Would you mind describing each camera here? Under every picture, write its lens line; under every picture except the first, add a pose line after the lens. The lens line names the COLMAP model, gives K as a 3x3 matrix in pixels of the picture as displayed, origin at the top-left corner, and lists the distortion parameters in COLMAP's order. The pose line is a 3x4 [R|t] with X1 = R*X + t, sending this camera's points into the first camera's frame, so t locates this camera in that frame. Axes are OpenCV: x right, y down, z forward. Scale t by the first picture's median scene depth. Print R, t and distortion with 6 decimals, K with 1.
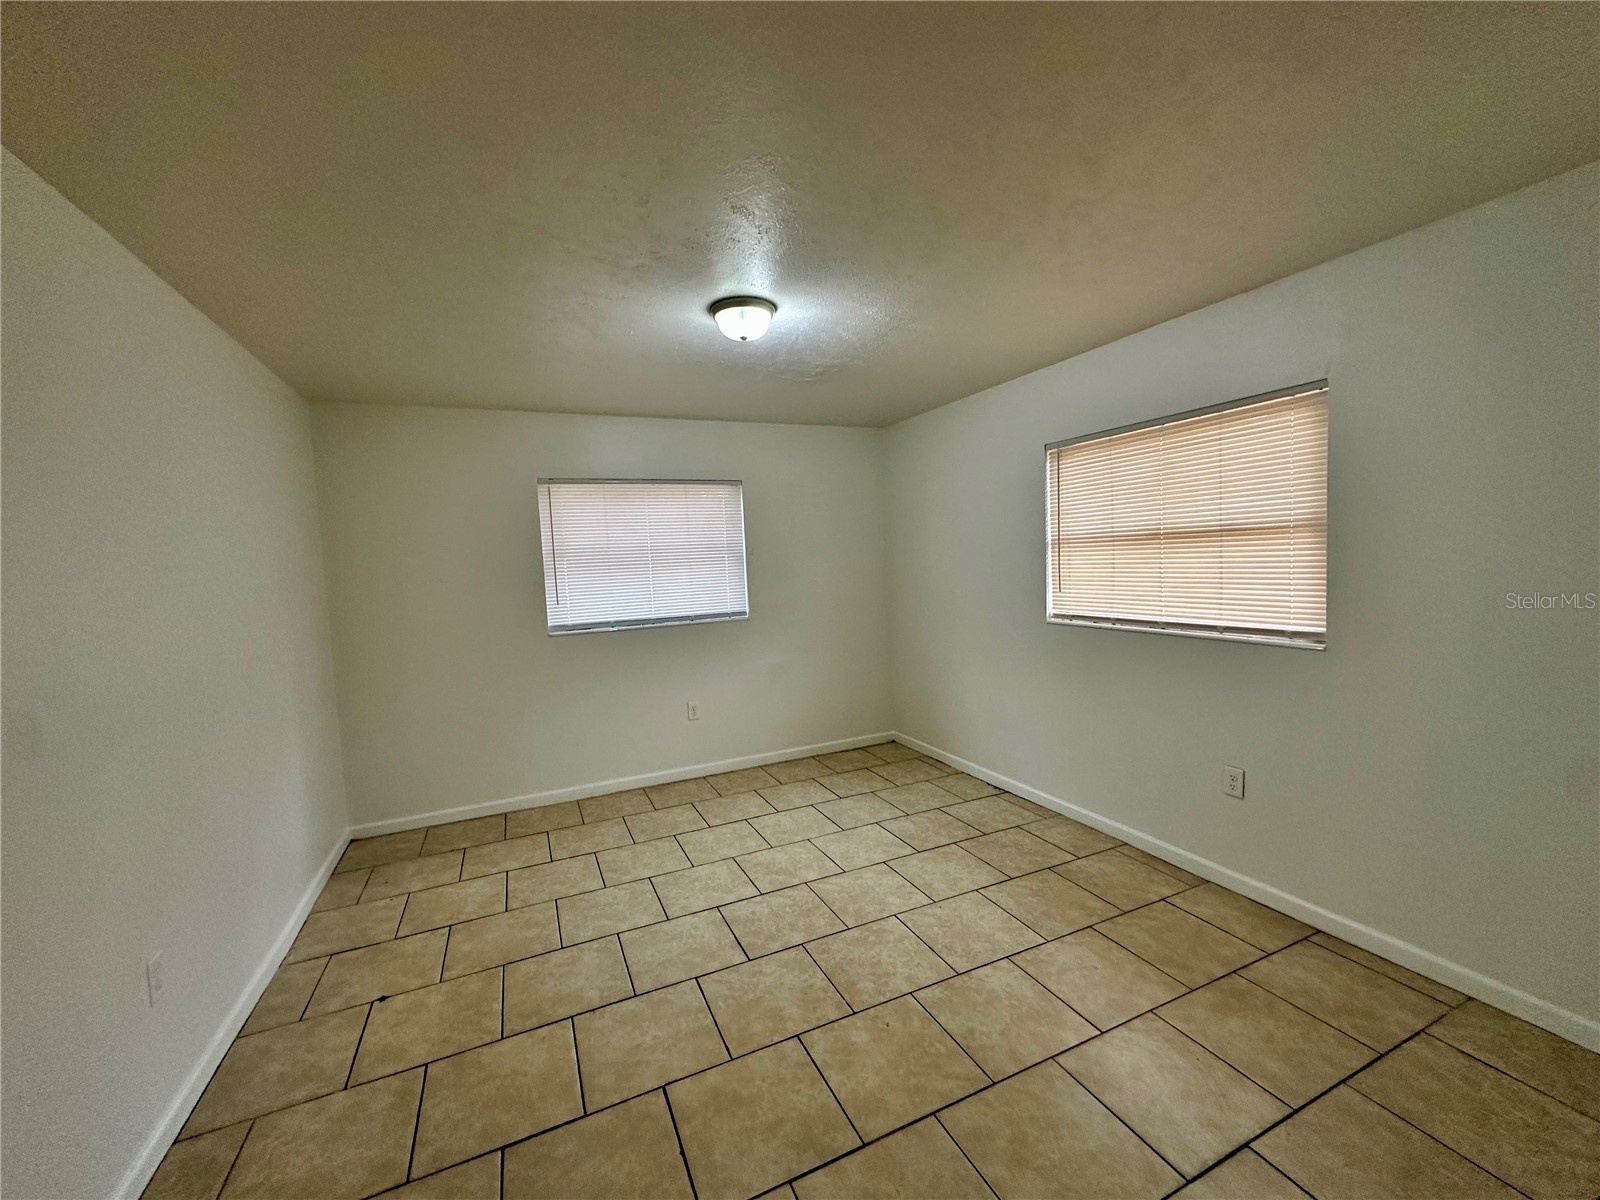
lens RADIAL K [[640.8, 0, 798.2], [0, 640.8, 600.4], [0, 0, 1]] dist [-0.001010, -0.000154]
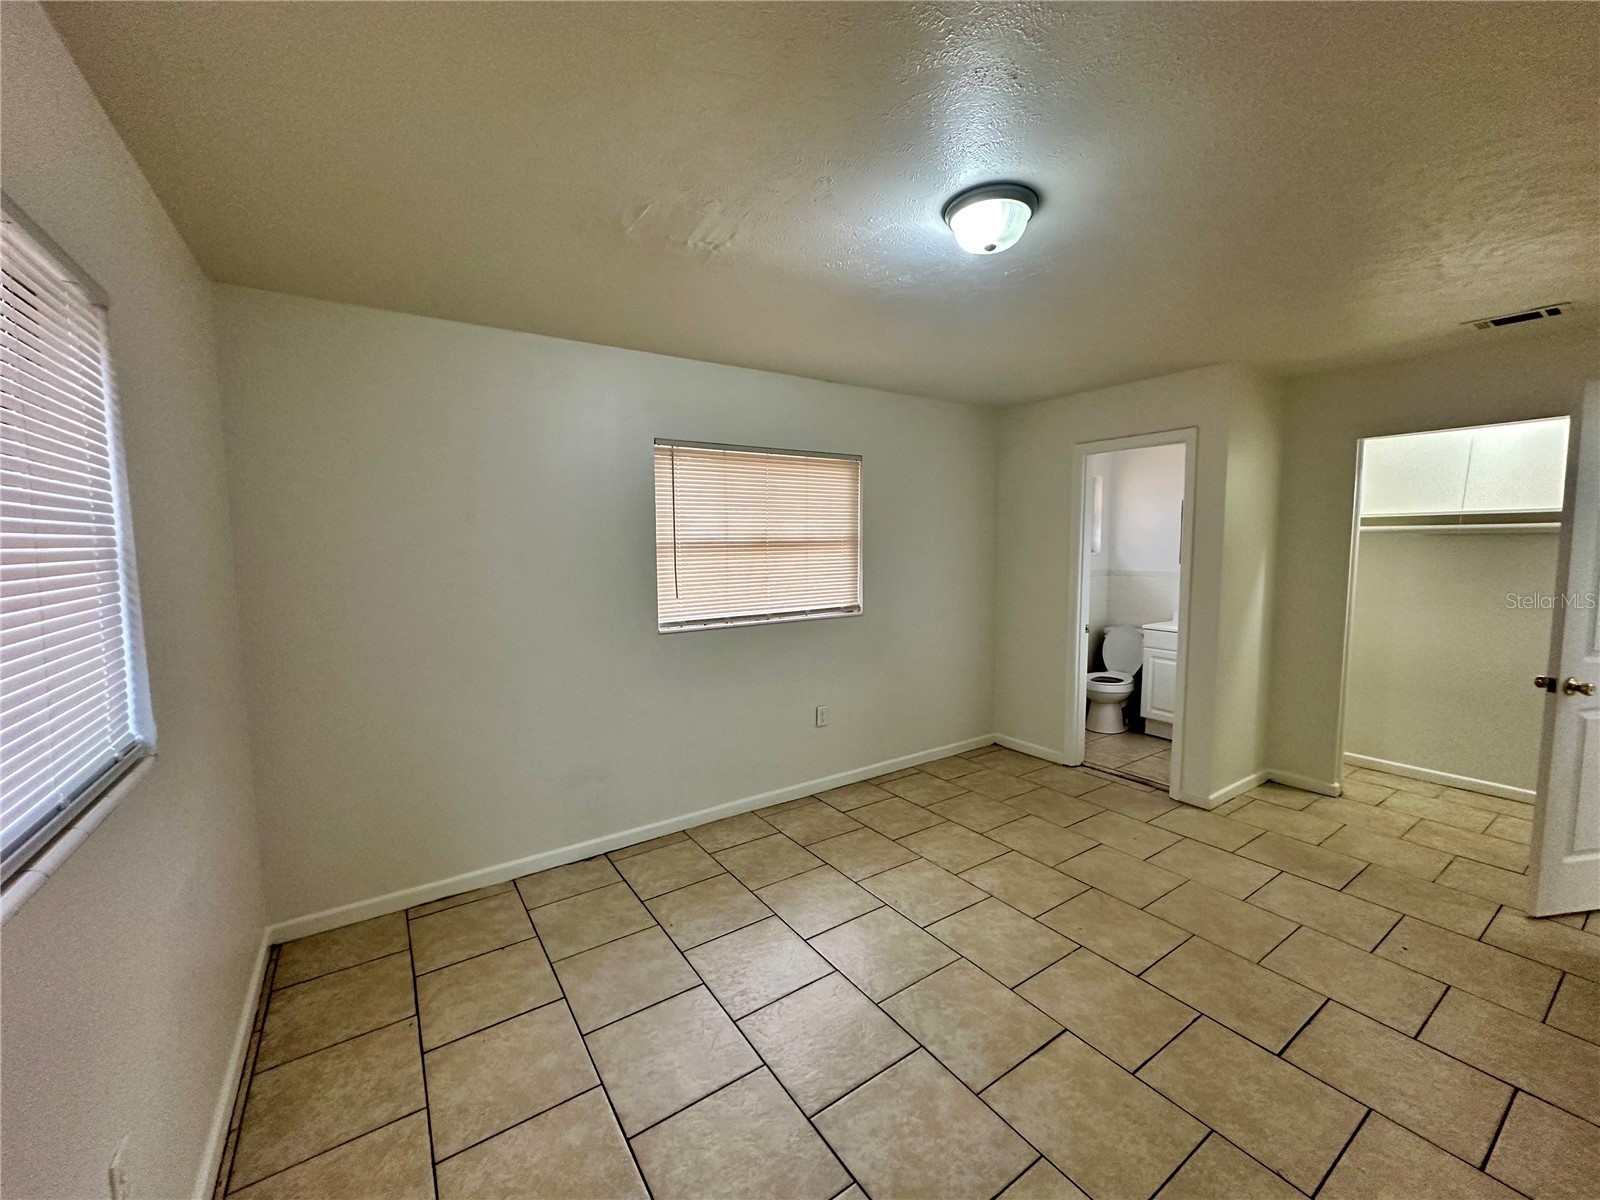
lens RADIAL K [[639.4, 0, 800.0], [0, 639.4, 600.0], [0, 0, 1]] dist [-0.000979, -0.000477]
pose [[-0.174441, -0.046351, 0.983576, -0.646609], [0.080988, 0.994832, 0.061245, -0.062685], [-0.981331, 0.090342, -0.169786, 1.140442]]
